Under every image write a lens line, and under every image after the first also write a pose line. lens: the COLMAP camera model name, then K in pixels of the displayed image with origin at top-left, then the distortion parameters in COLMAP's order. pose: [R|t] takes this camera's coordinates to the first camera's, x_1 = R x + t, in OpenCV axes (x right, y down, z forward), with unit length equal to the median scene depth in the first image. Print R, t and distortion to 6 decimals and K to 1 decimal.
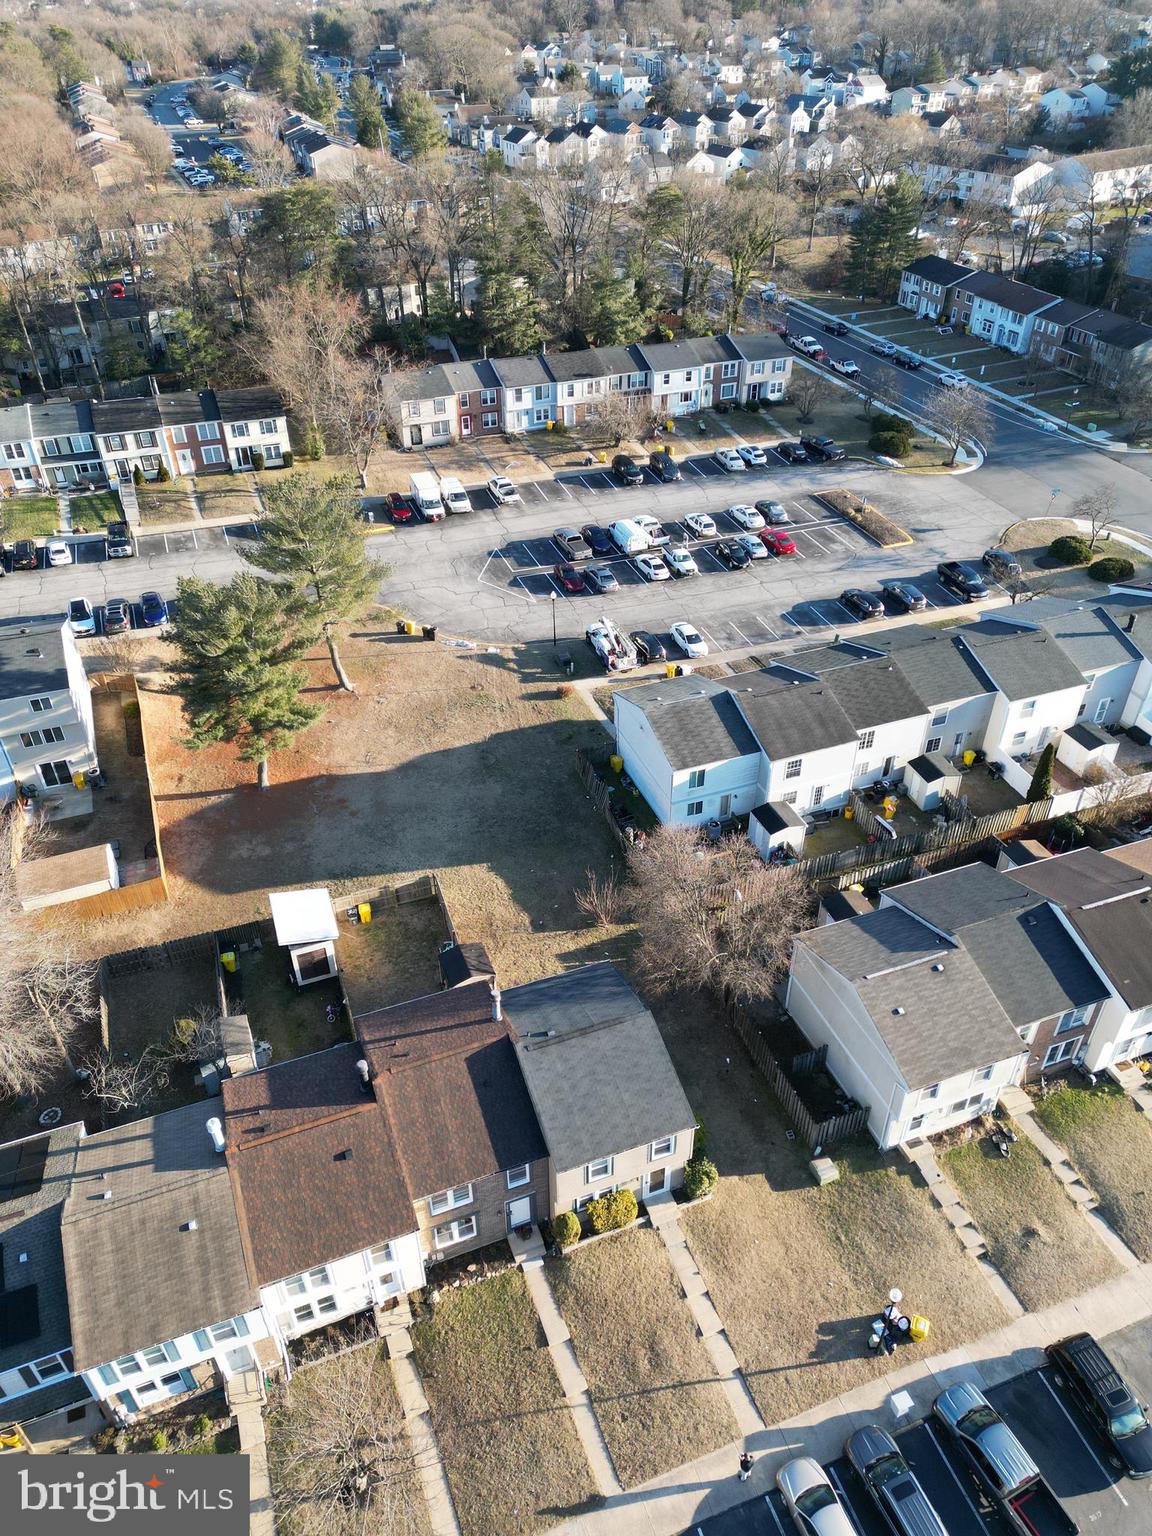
lens RADIAL K [[1077.1, 0, 576.3], [0, 1077.1, 771.6], [0, 0, 1]] dist [0.075456, -0.069393]
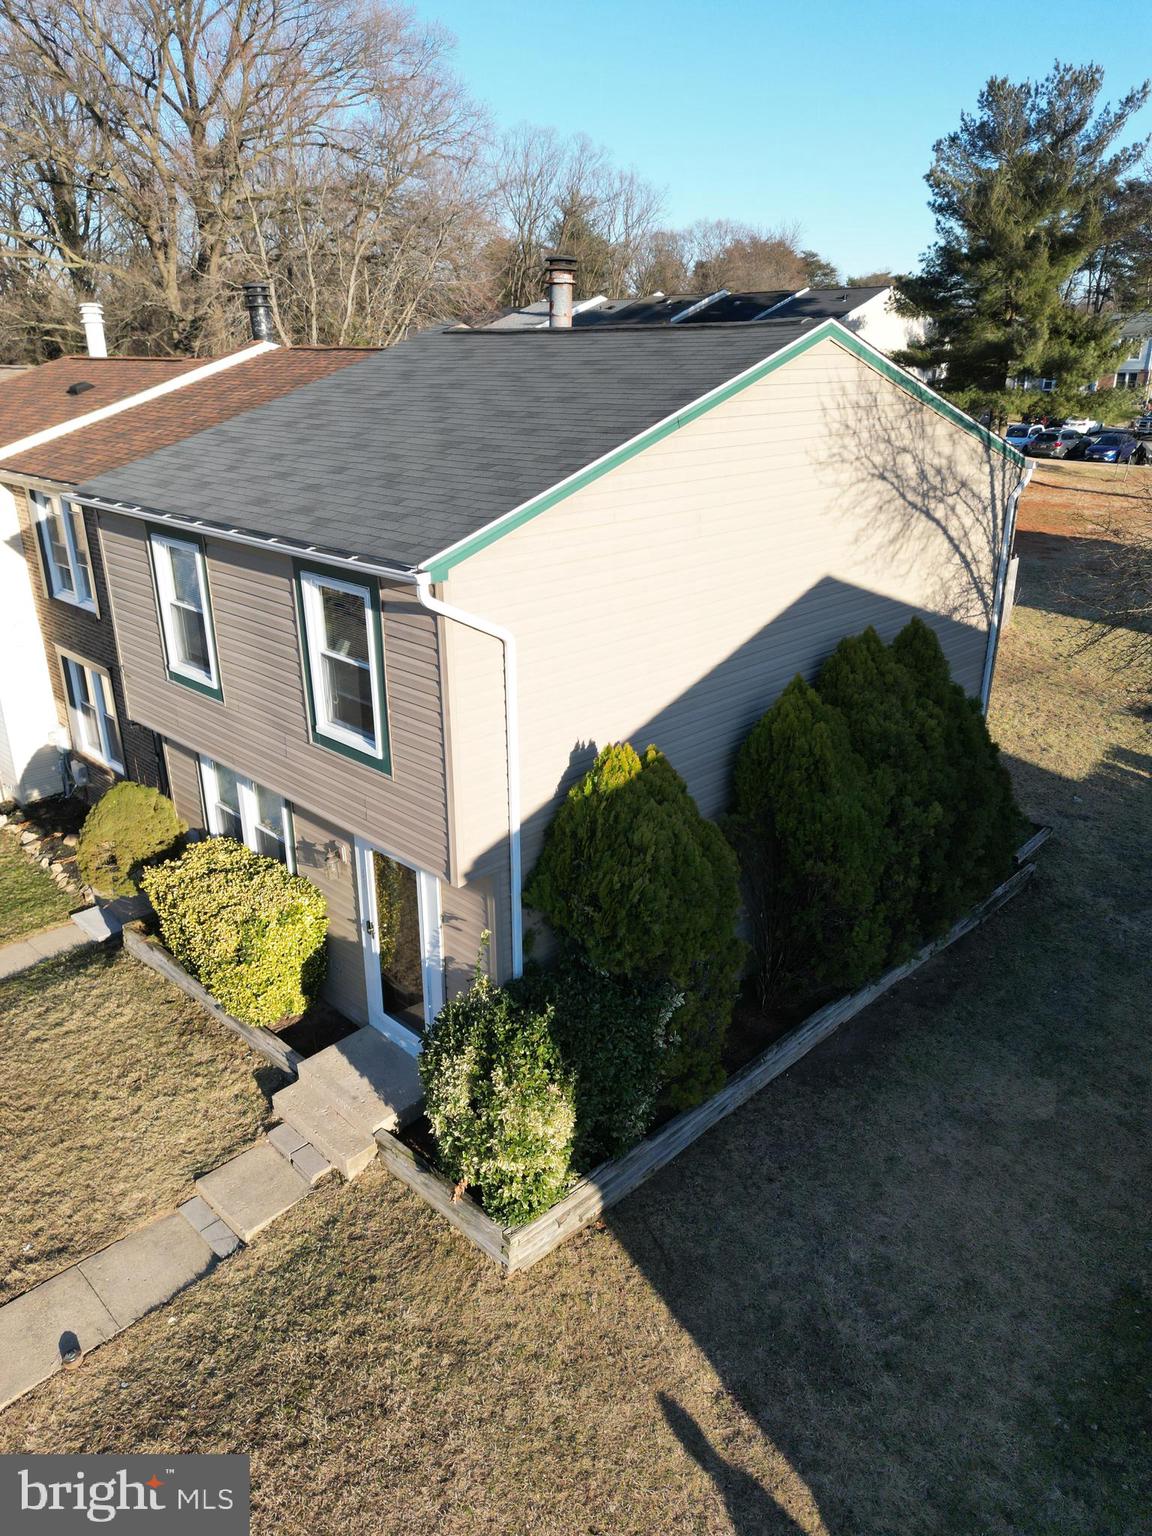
lens RADIAL K [[1077.1, 0, 576.9], [0, 1077.1, 762.6], [0, 0, 1]] dist [0.075456, -0.069393]
pose [[0.405431, 0.331786, -0.851788, 0.262659], [-0.555826, 0.829241, 0.058444, 0.312078], [0.725729, 0.449752, 0.520616, 0.898789]]
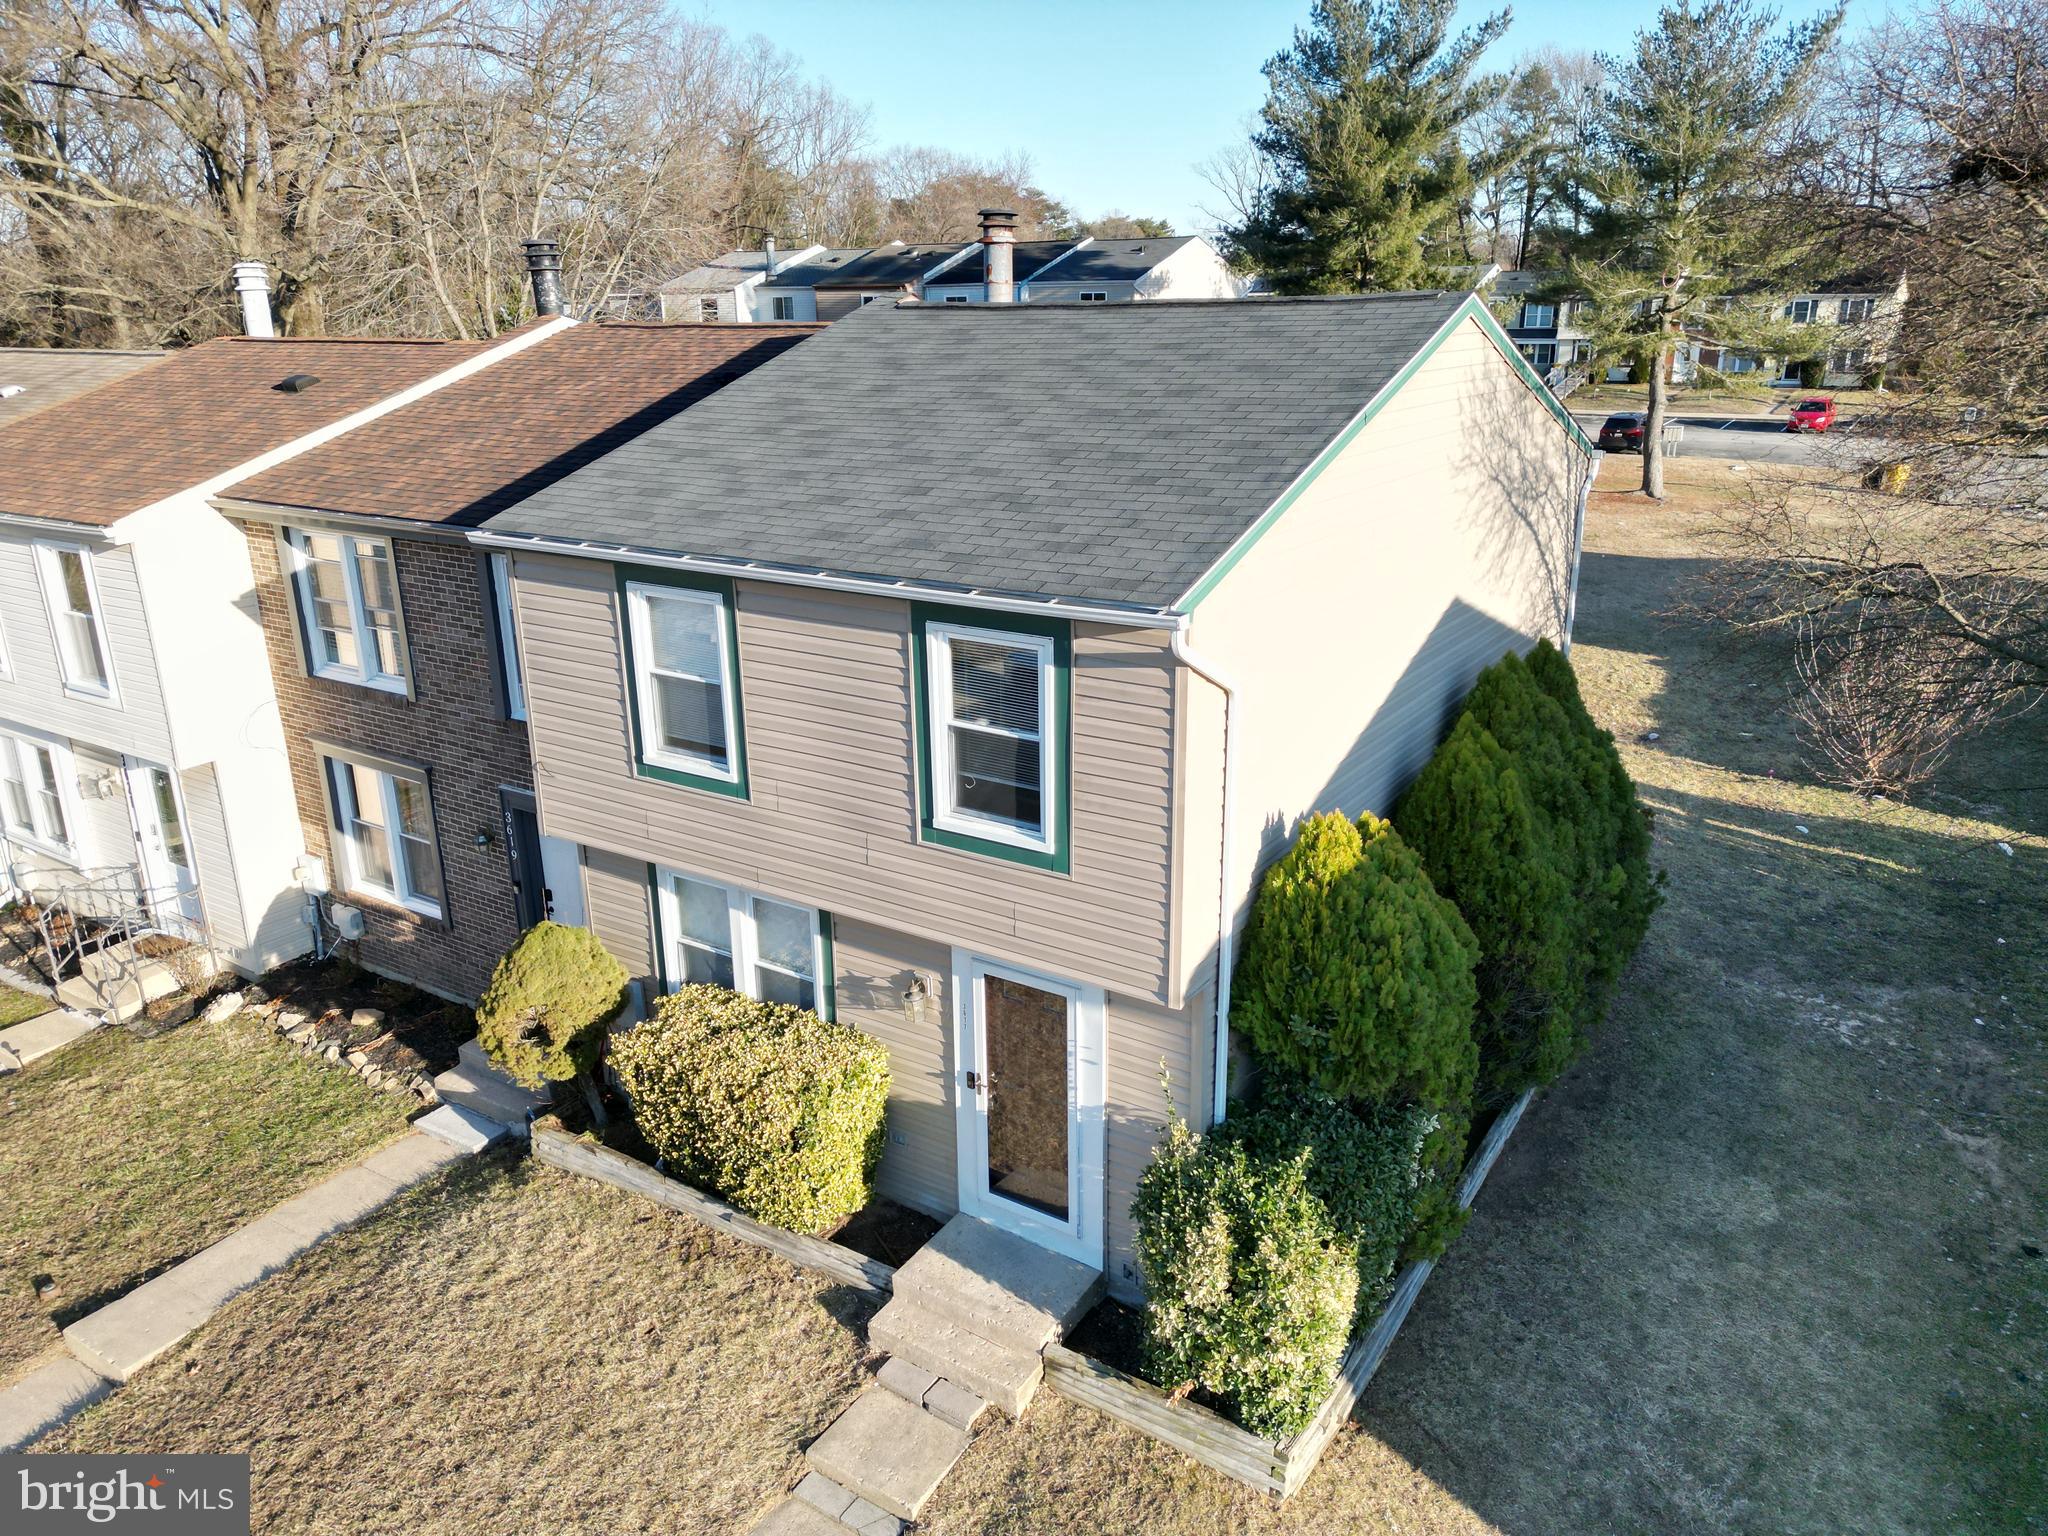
lens RADIAL K [[1436.1, 0, 1030.7], [0, 1436.1, 776.1], [0, 0, 1]] dist [0.075456, -0.069393]
pose [[0.584595, 0.253016, -0.770864, 0.233779], [-0.488907, 0.868102, -0.085837, 0.350877], [0.647471, 0.427061, 0.631189, 0.841573]]
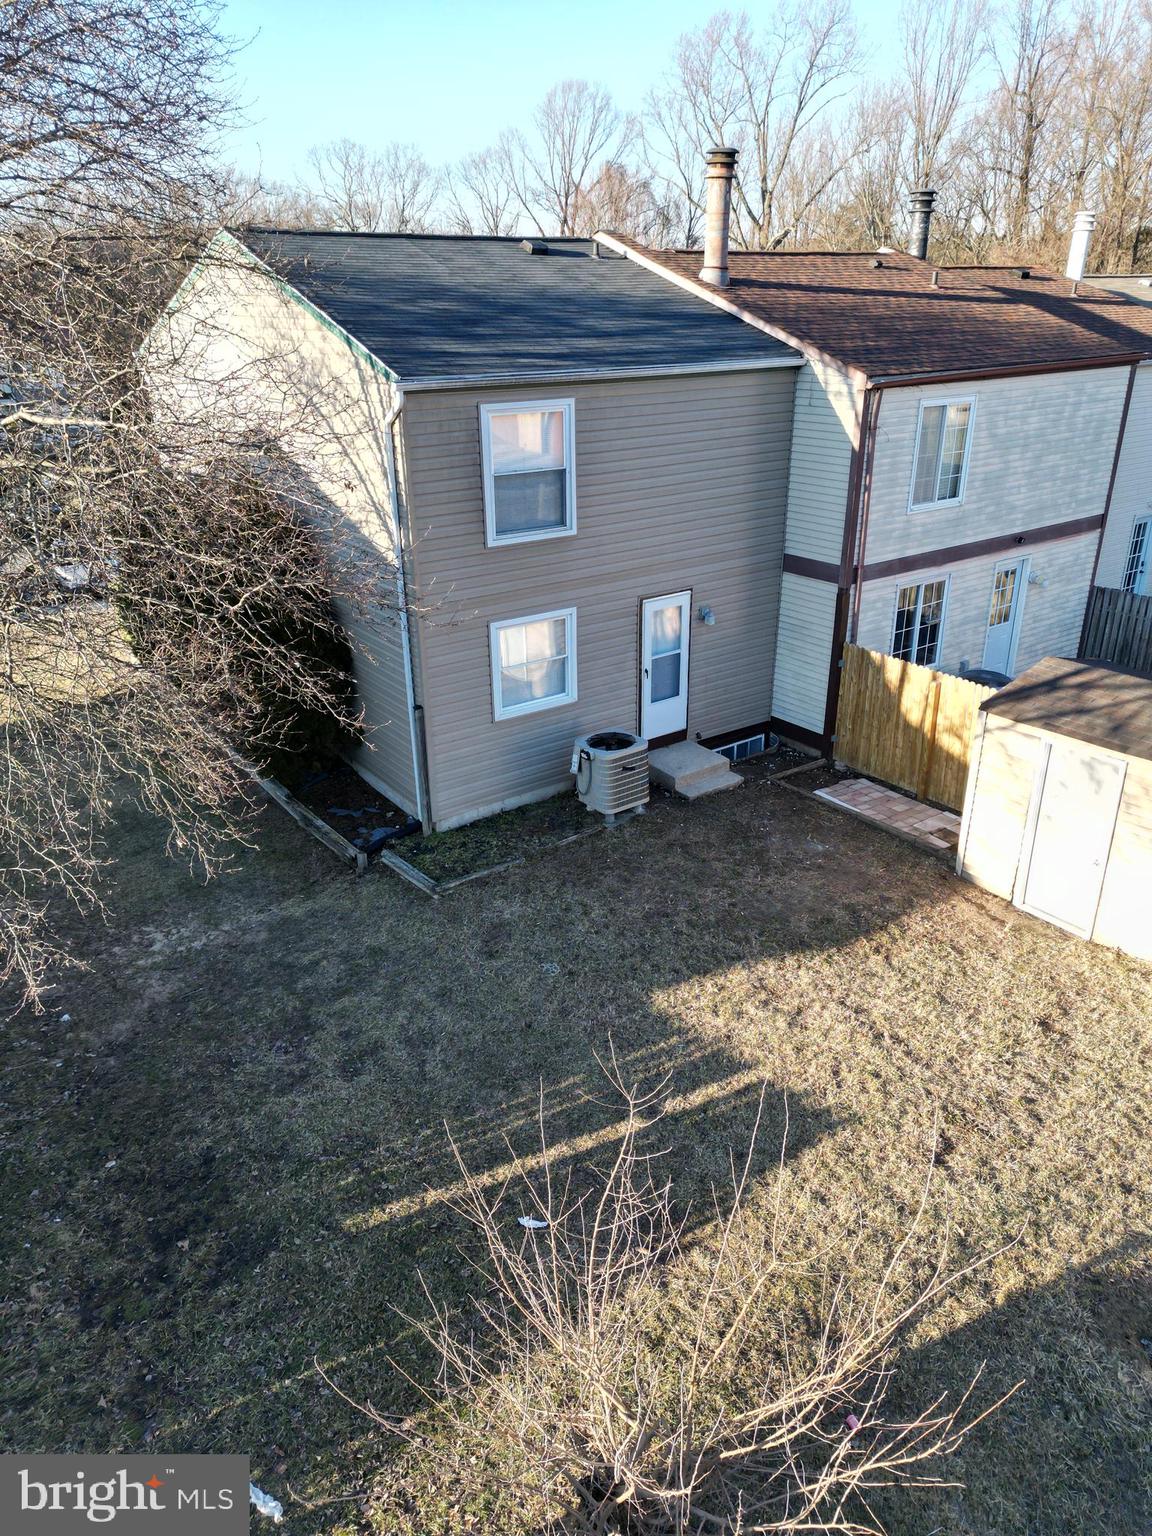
lens RADIAL K [[1077.1, 0, 573.3], [0, 1077.1, 764.9], [0, 0, 1]] dist [0.075456, -0.069393]
pose [[-0.968917, 0.112718, -0.220216, 0.058009], [-0.137384, 0.495120, 0.857894, 0.022956], [0.205734, 0.861482, -0.464245, 1.298361]]
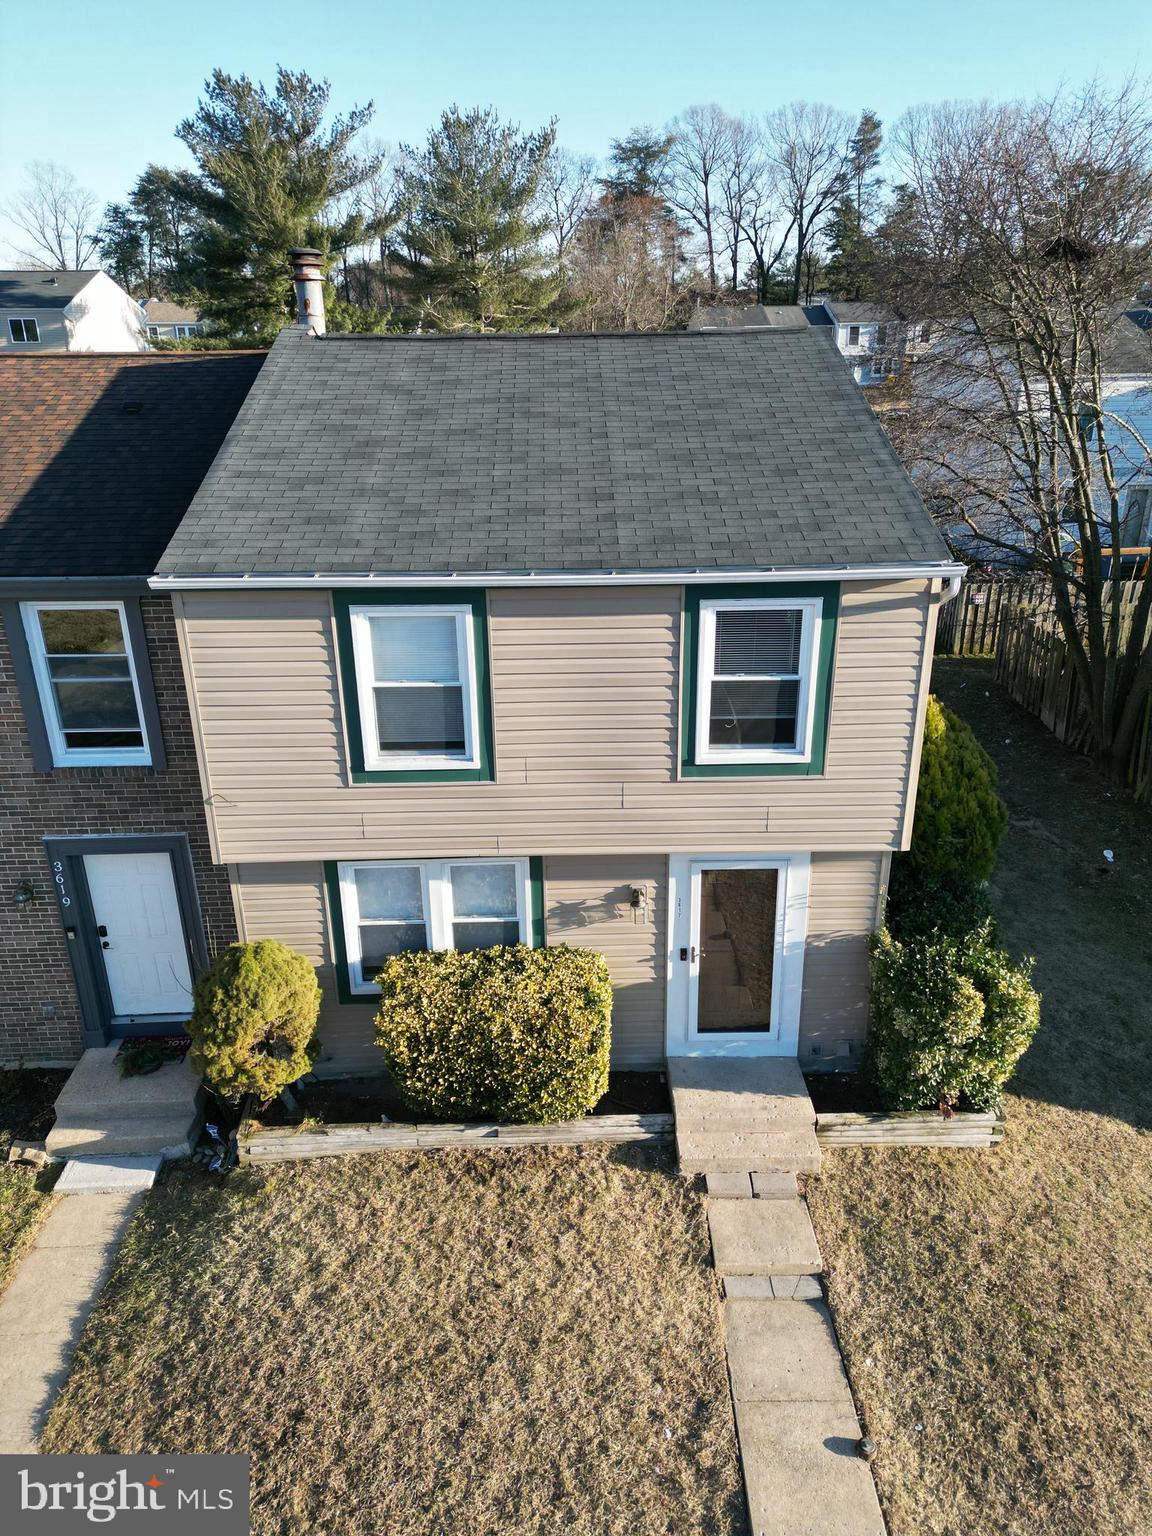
lens RADIAL K [[1077.1, 0, 579.4], [0, 1077.1, 763.4], [0, 0, 1]] dist [0.075456, -0.069393]
pose [[0.941350, 0.124270, -0.313716, 0.108634], [-0.202226, 0.952022, -0.229691, 0.395606], [0.270121, 0.279662, 0.921317, 0.780312]]
